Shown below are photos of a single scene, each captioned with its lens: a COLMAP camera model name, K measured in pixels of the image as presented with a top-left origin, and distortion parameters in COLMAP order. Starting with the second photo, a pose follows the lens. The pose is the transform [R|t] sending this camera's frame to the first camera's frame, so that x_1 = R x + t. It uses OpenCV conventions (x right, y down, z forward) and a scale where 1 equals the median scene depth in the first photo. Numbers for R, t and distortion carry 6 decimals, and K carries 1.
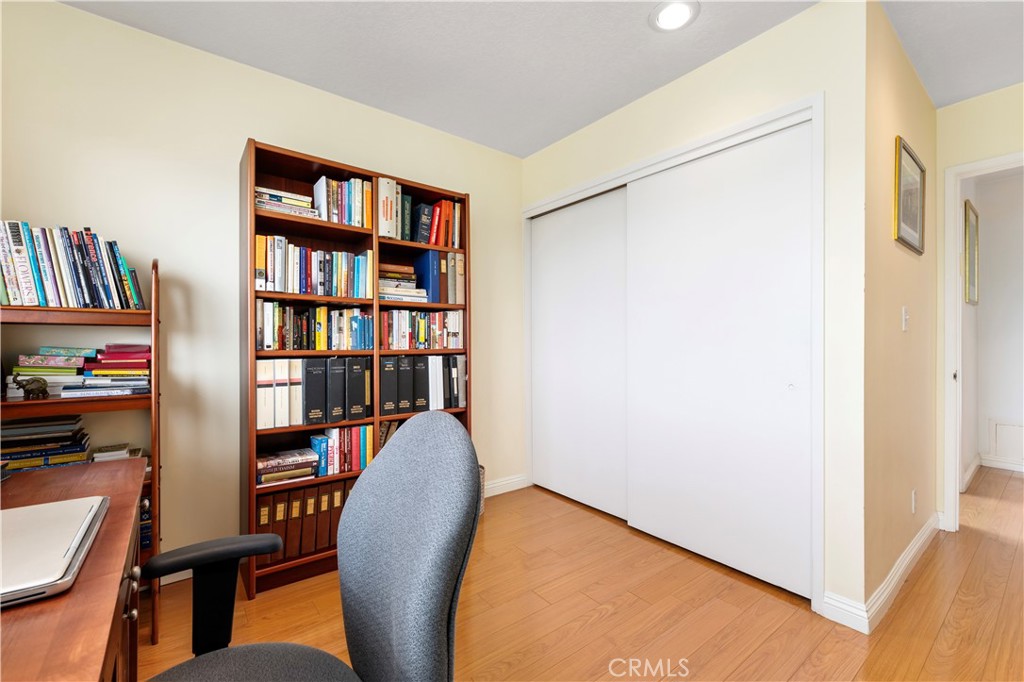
lens RADIAL K [[422.6, 0, 512.0], [0, 422.6, 341.0], [0, 0, 1]] dist [0.001214, 0.000009]
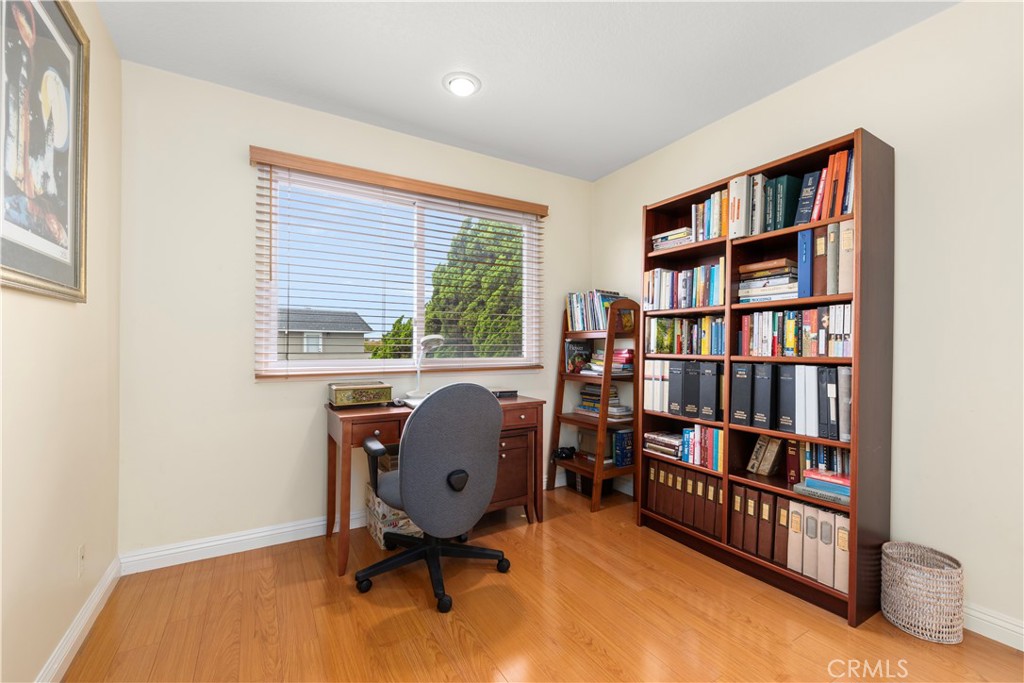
lens RADIAL K [[422.6, 0, 512.0], [0, 422.6, 341.5], [0, 0, 1]] dist [0.001214, 0.000009]
pose [[-0.121839, -0.016061, -0.992420, 0.731223], [-0.002406, 0.999871, -0.015886, 0.005230], [0.992547, 0.000453, -0.121862, 0.622557]]
